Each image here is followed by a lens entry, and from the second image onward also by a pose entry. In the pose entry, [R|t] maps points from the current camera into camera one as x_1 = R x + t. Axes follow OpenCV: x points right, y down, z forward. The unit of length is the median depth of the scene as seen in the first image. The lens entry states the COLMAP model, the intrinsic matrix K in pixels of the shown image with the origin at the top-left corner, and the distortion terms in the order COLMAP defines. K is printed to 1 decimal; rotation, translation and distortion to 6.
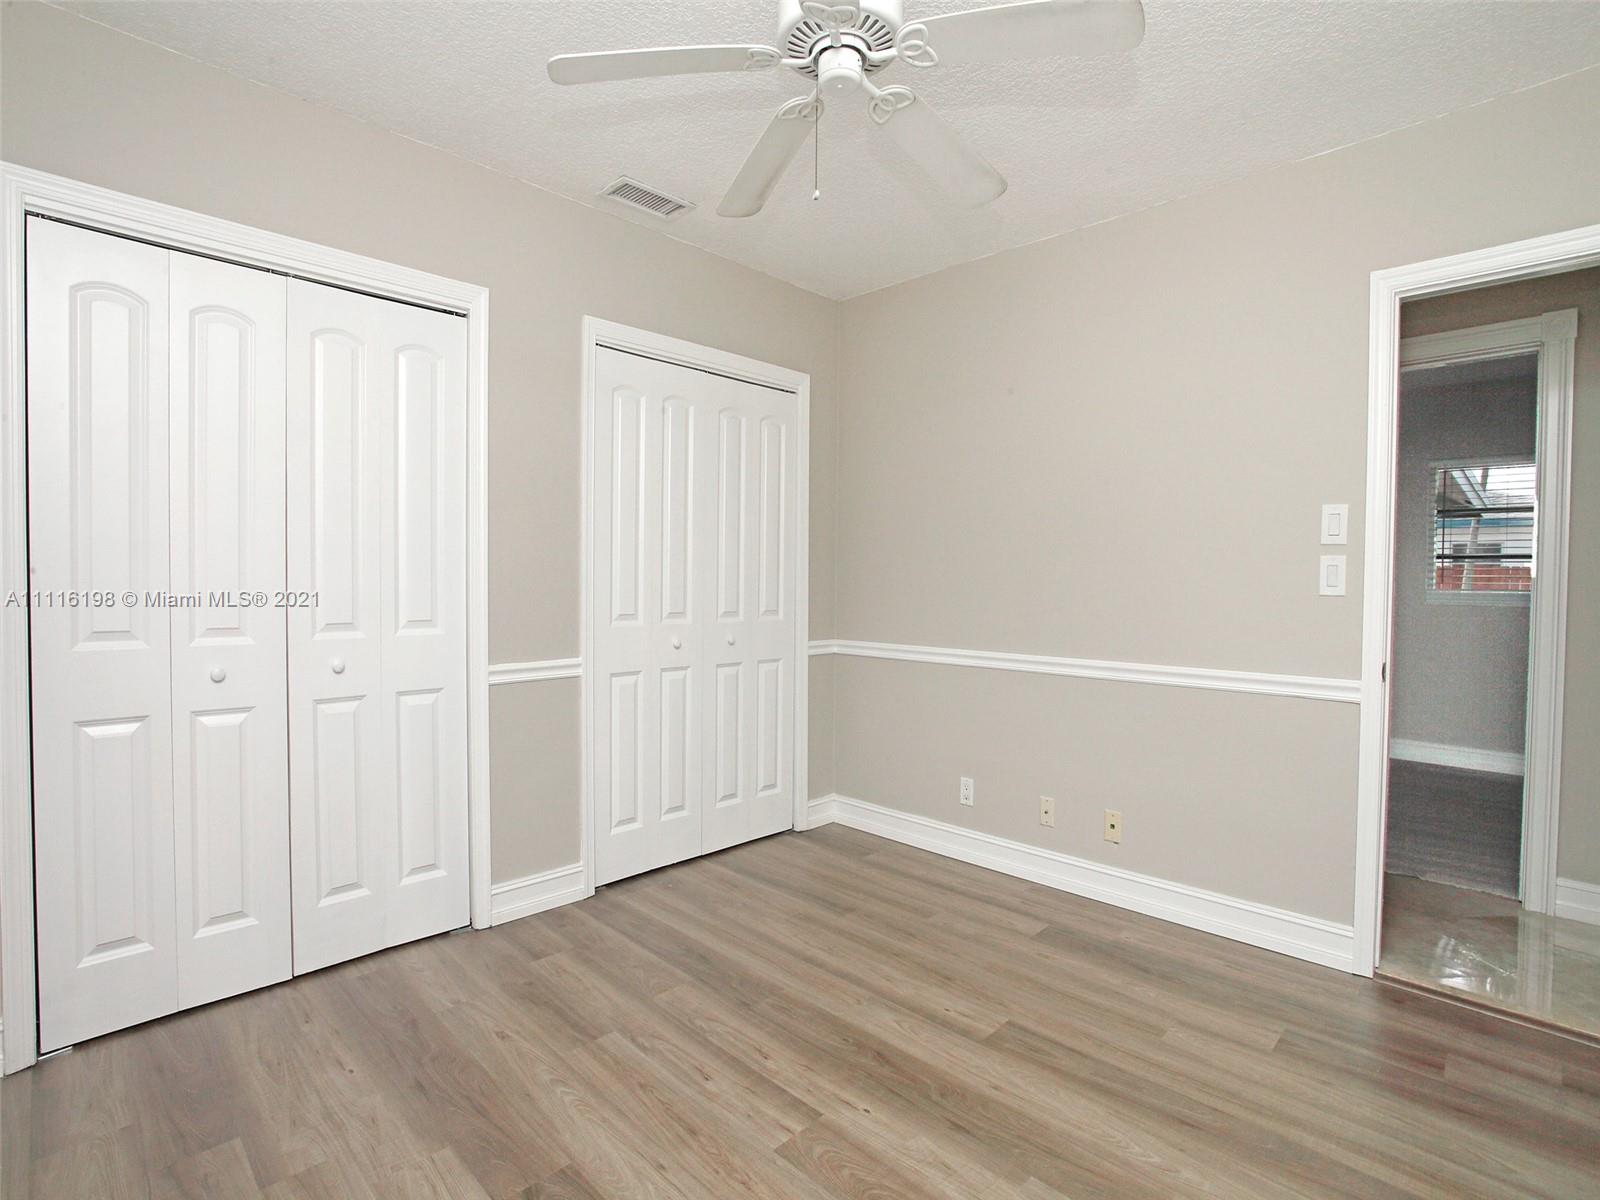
lens RADIAL K [[799.8, 0, 791.9], [0, 799.8, 598.6], [0, 0, 1]] dist [-0.070674, 0.027409]
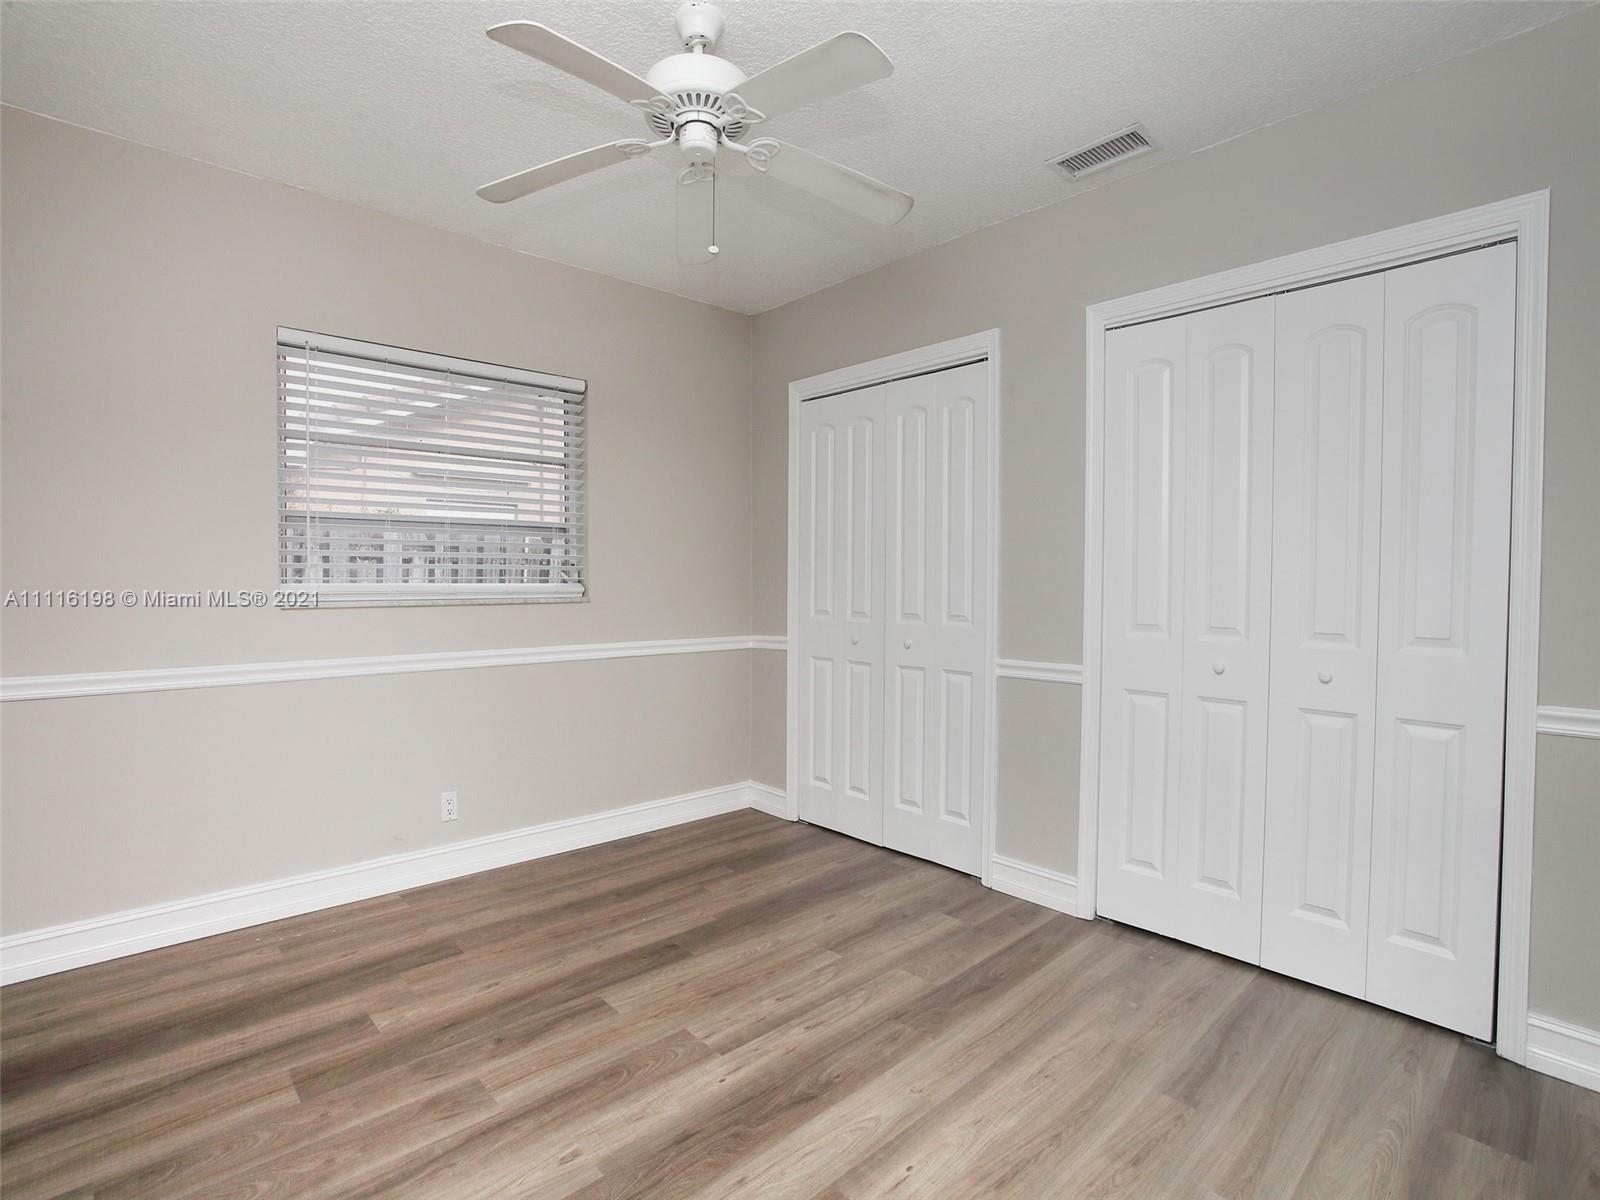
lens RADIAL K [[799.8, 0, 791.9], [0, 799.8, 598.6], [0, 0, 1]] dist [-0.070674, 0.027409]
pose [[-0.064214, 0.020080, -0.997734, 0.833024], [-0.030177, 0.999301, 0.022053, -0.018825], [0.997480, 0.031524, -0.063563, 0.834577]]
